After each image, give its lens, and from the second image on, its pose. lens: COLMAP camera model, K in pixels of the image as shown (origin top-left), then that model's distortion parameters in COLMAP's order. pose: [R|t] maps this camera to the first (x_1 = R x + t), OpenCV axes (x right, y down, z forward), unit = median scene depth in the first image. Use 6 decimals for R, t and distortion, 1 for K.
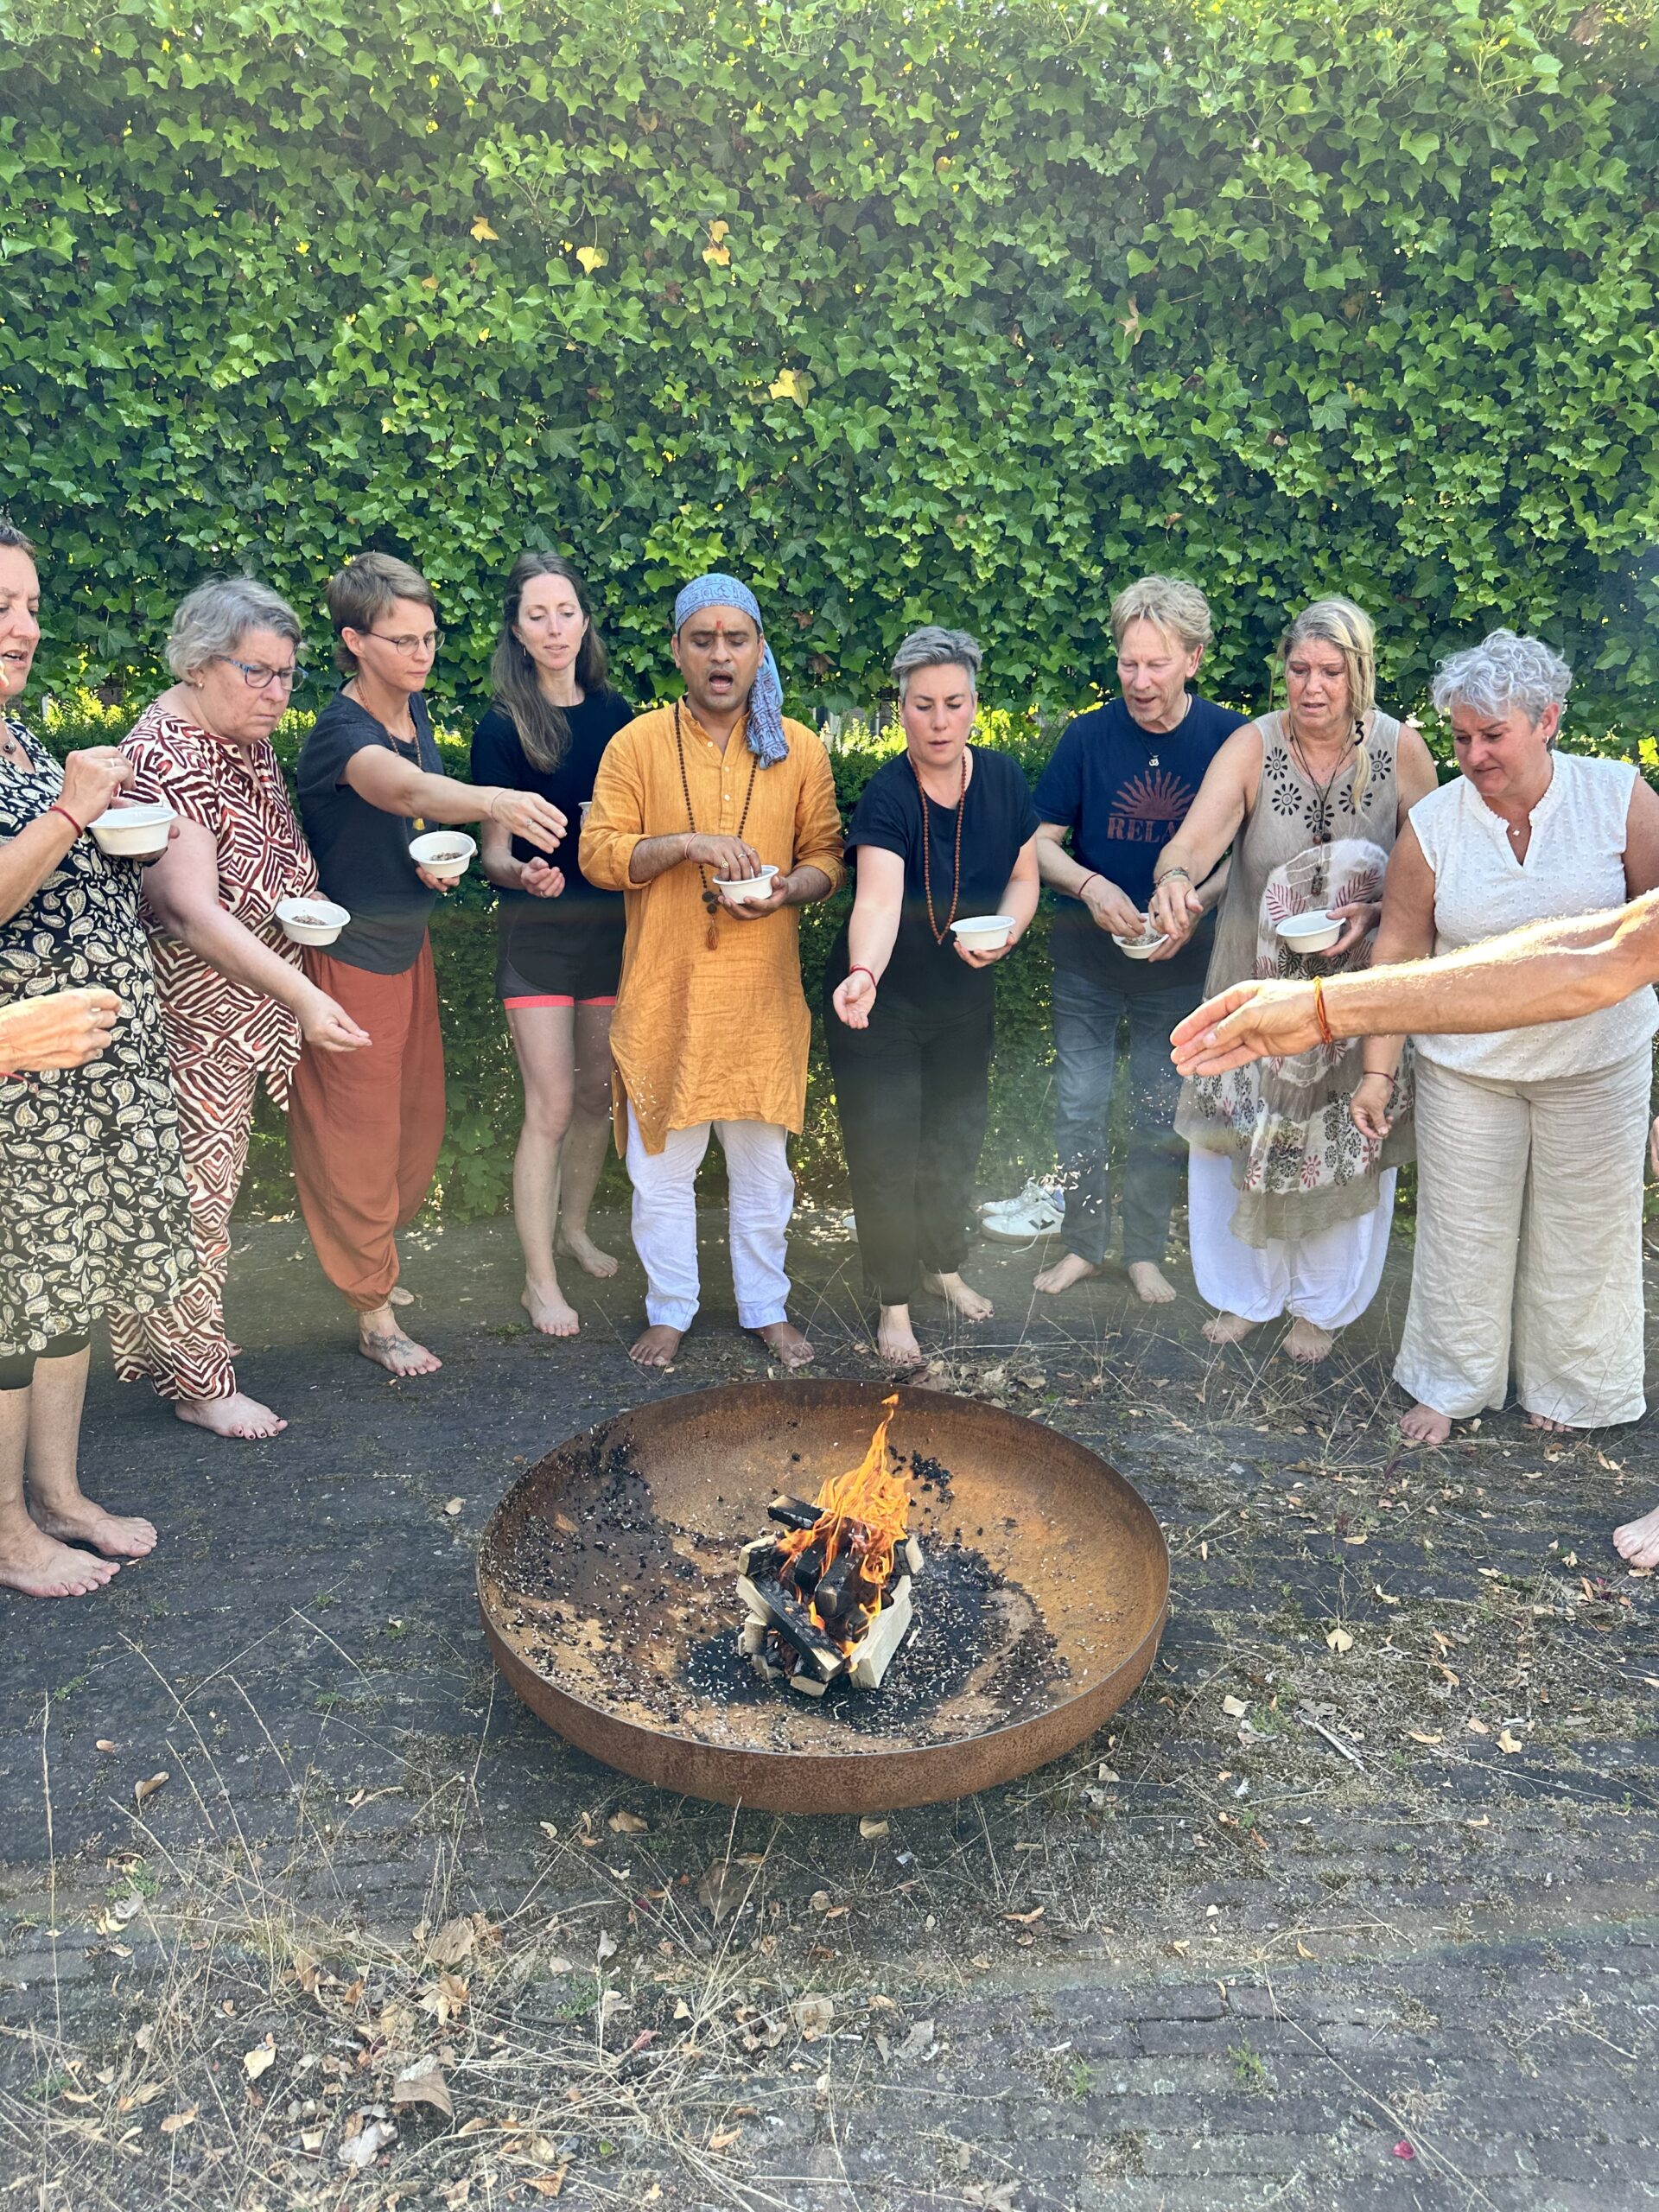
lens RADIAL K [[1571.6, 0, 809.7], [0, 1571.6, 1124.1], [0, 0, 1]] dist [0.032838, -0.047591]
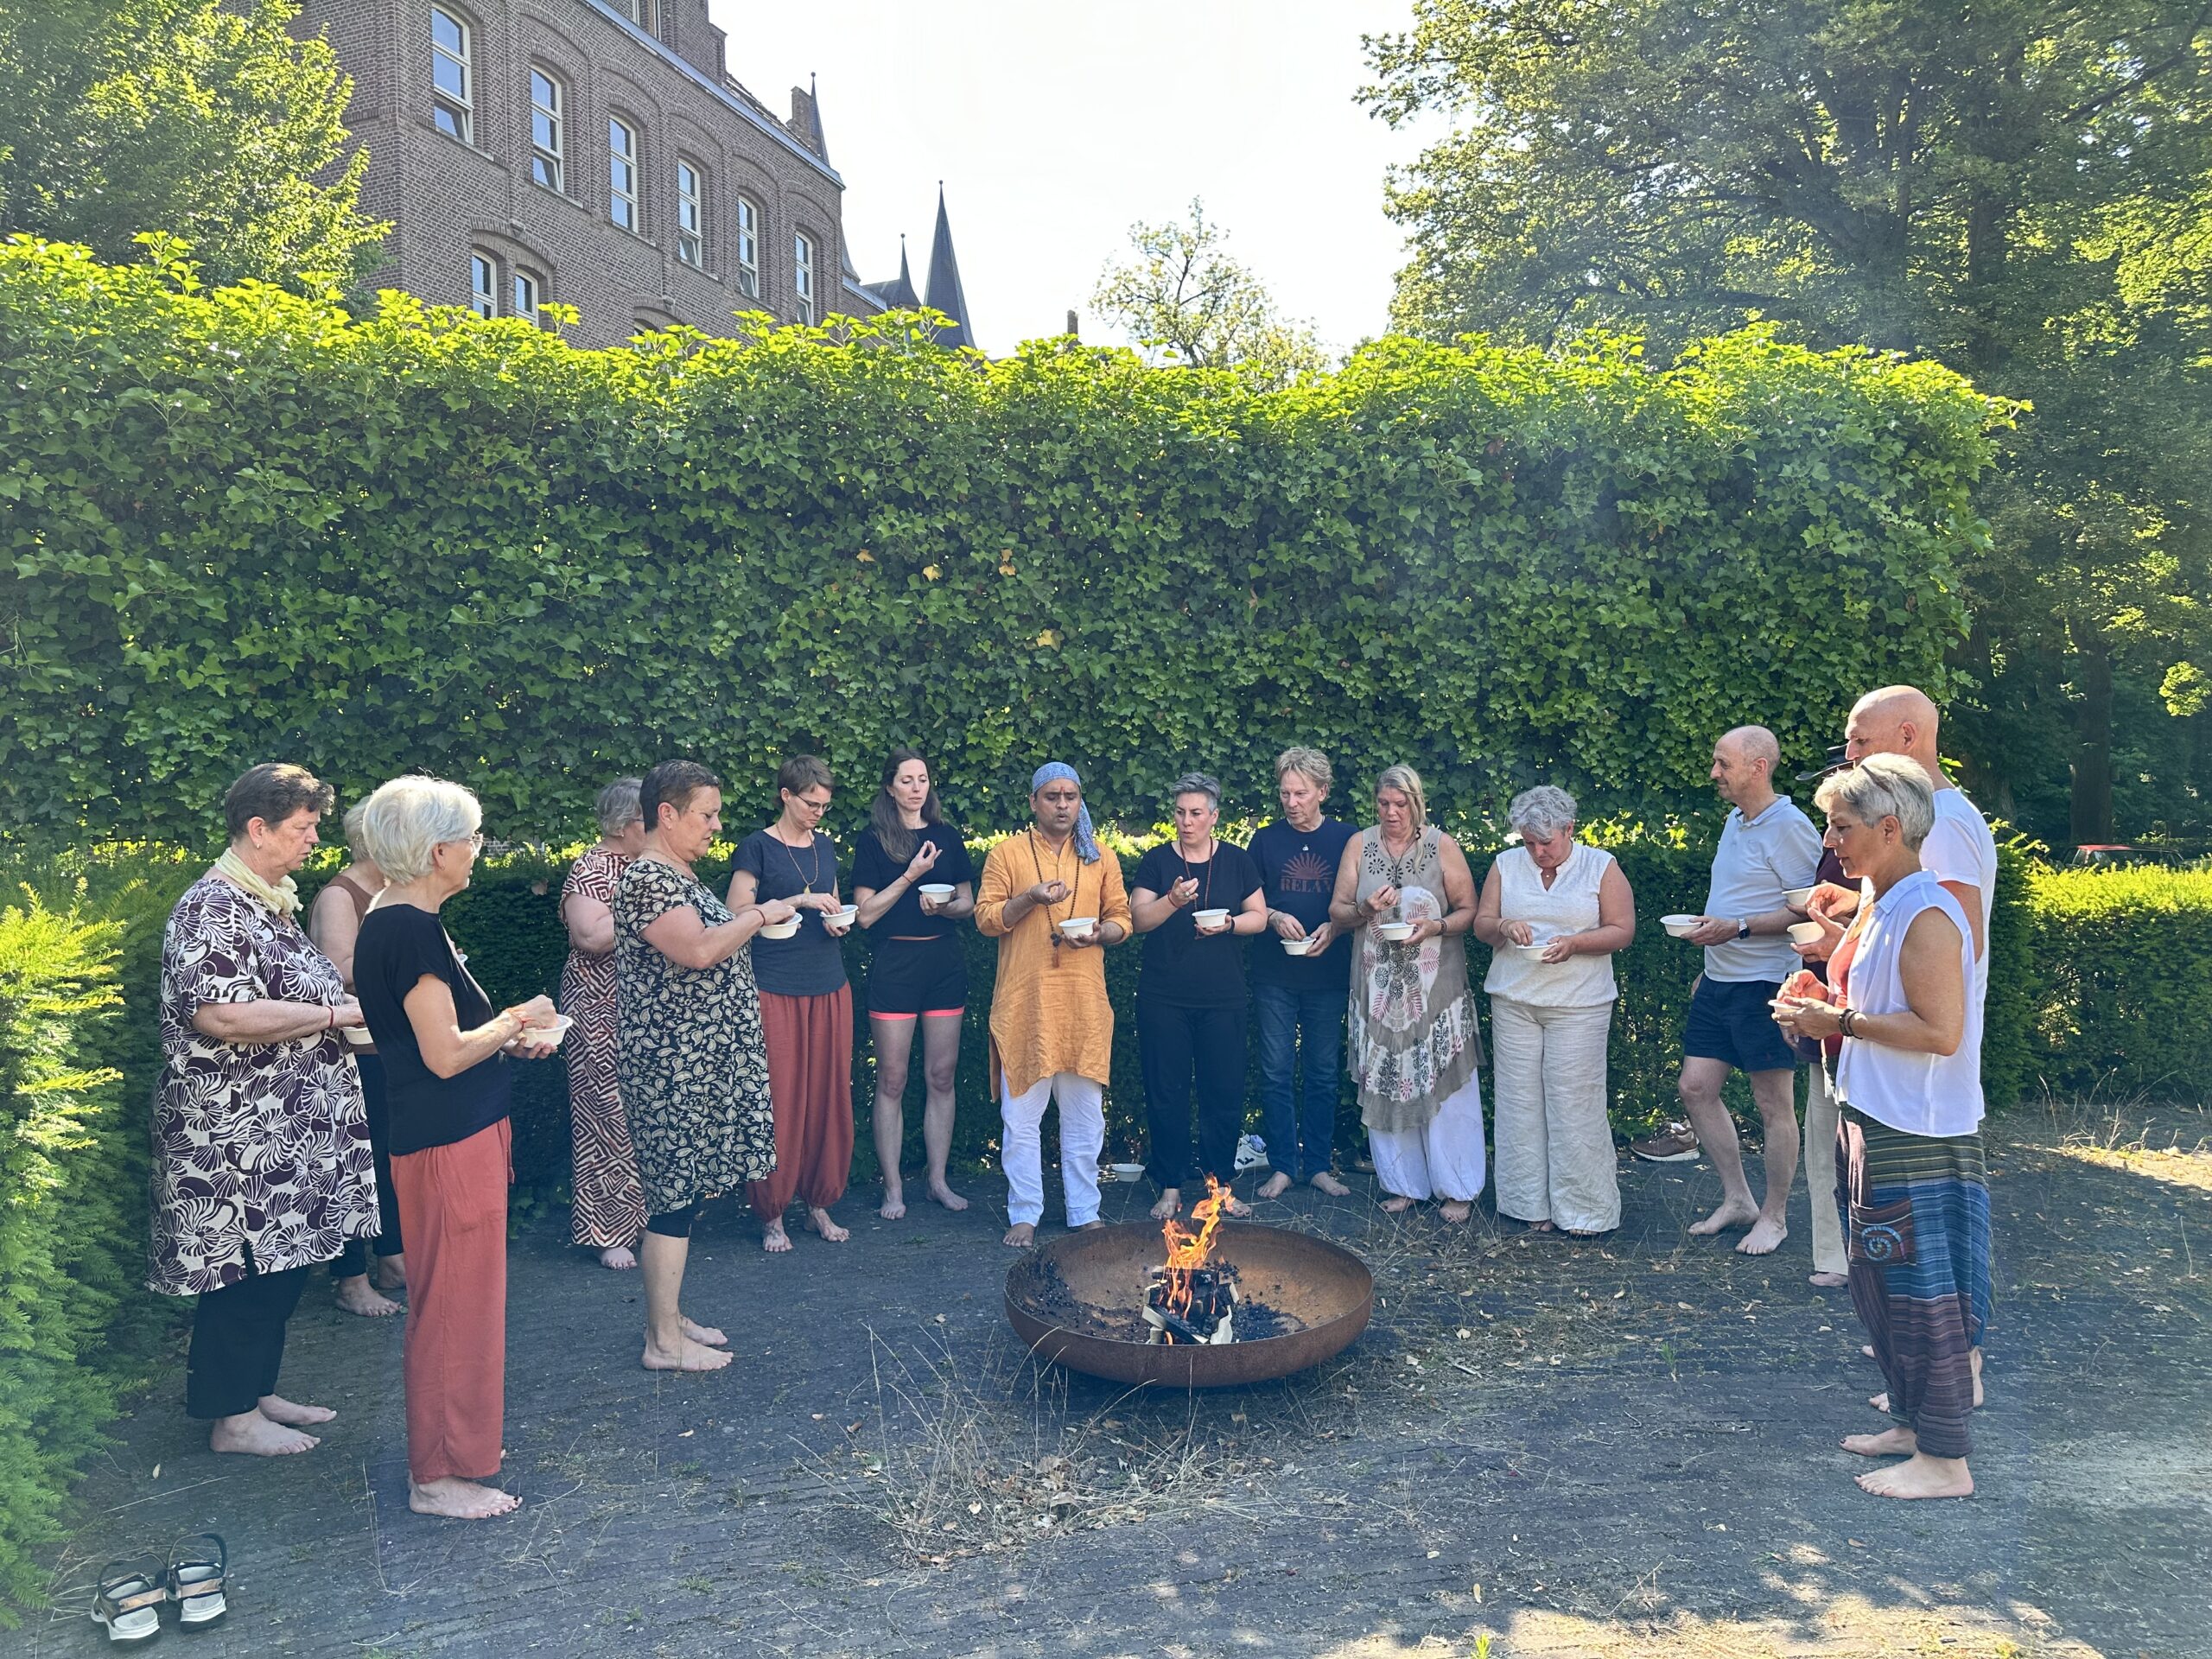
lens RADIAL K [[1571.6, 0, 1121.6], [0, 1571.6, 827.2], [0, 0, 1]] dist [0.032838, -0.047591]
pose [[0.987997, -0.034303, 0.150615, -0.201439], [0.068749, 0.970789, -0.229876, 0.101277], [-0.138329, 0.237472, 0.961495, -0.545344]]
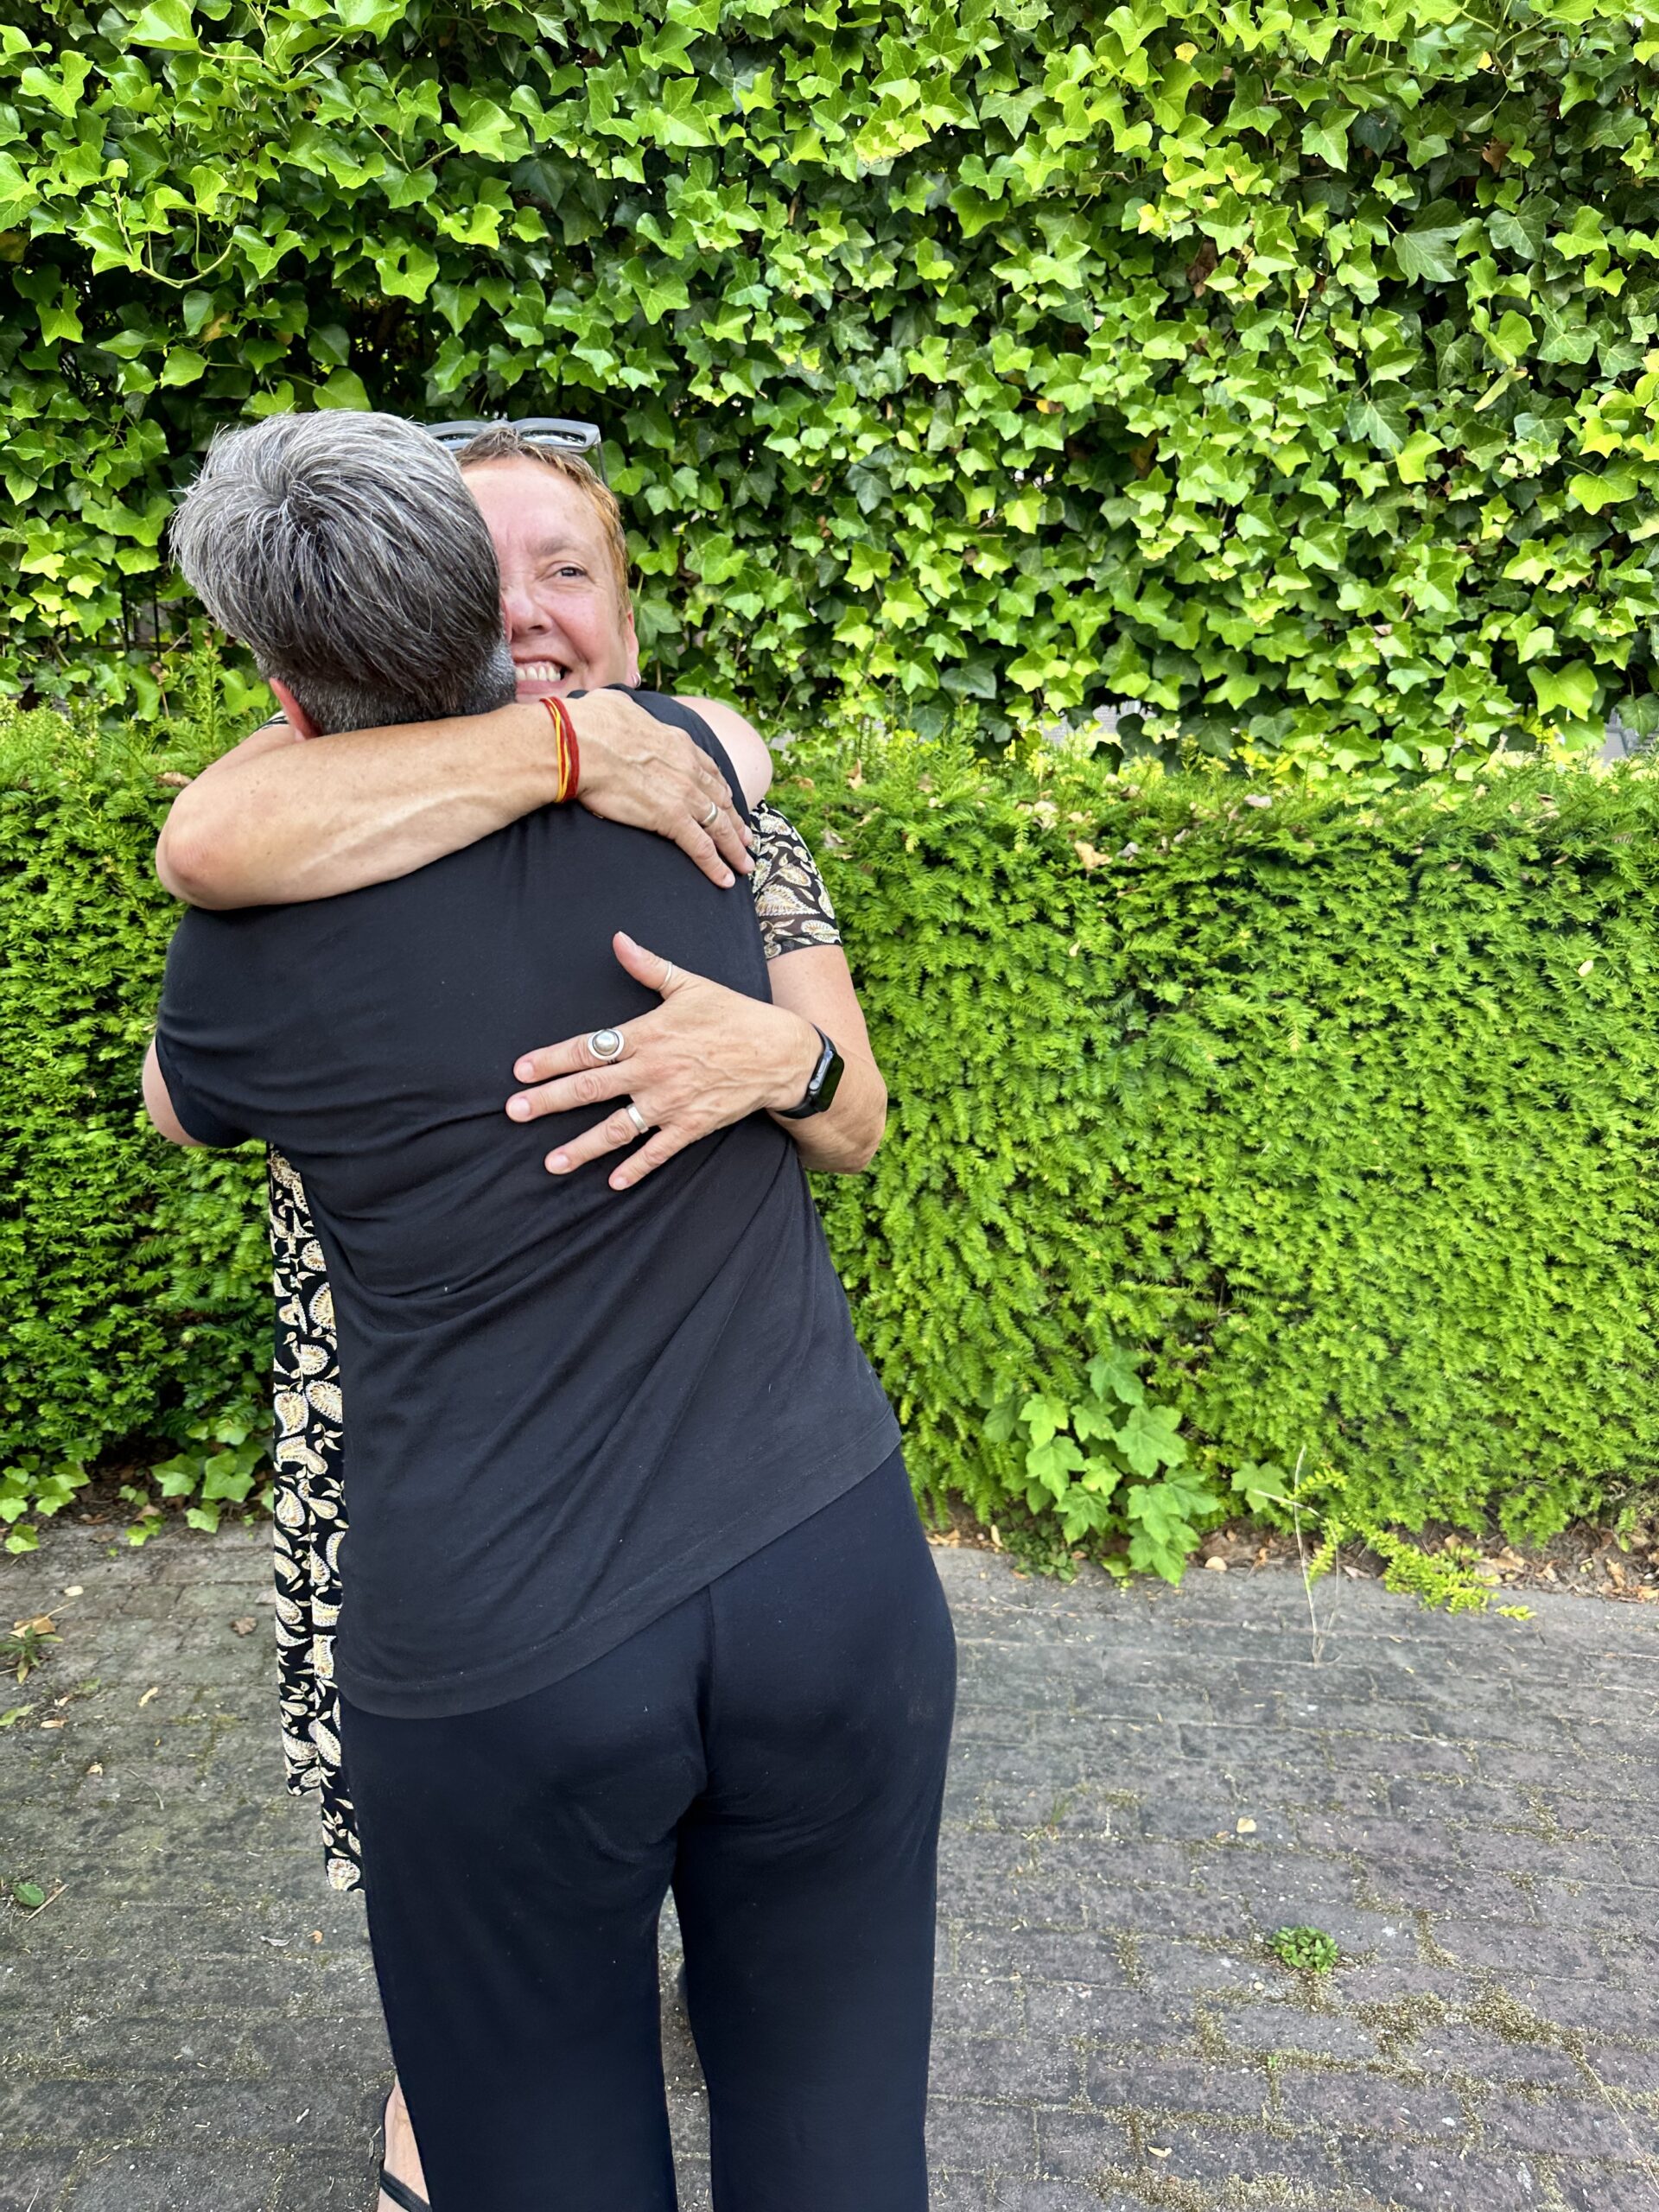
lens RADIAL K [[1571.6, 0, 810.3], [0, 1571.6, 1101.9], [0, 0, 1]] dist [0.032838, -0.047591]
pose [[0.968887, 0.064019, -0.239081, -0.227613], [-0.063571, 0.997931, 0.009592, -0.130706], [0.239200, 0.005905, 0.970952, 0.431801]]
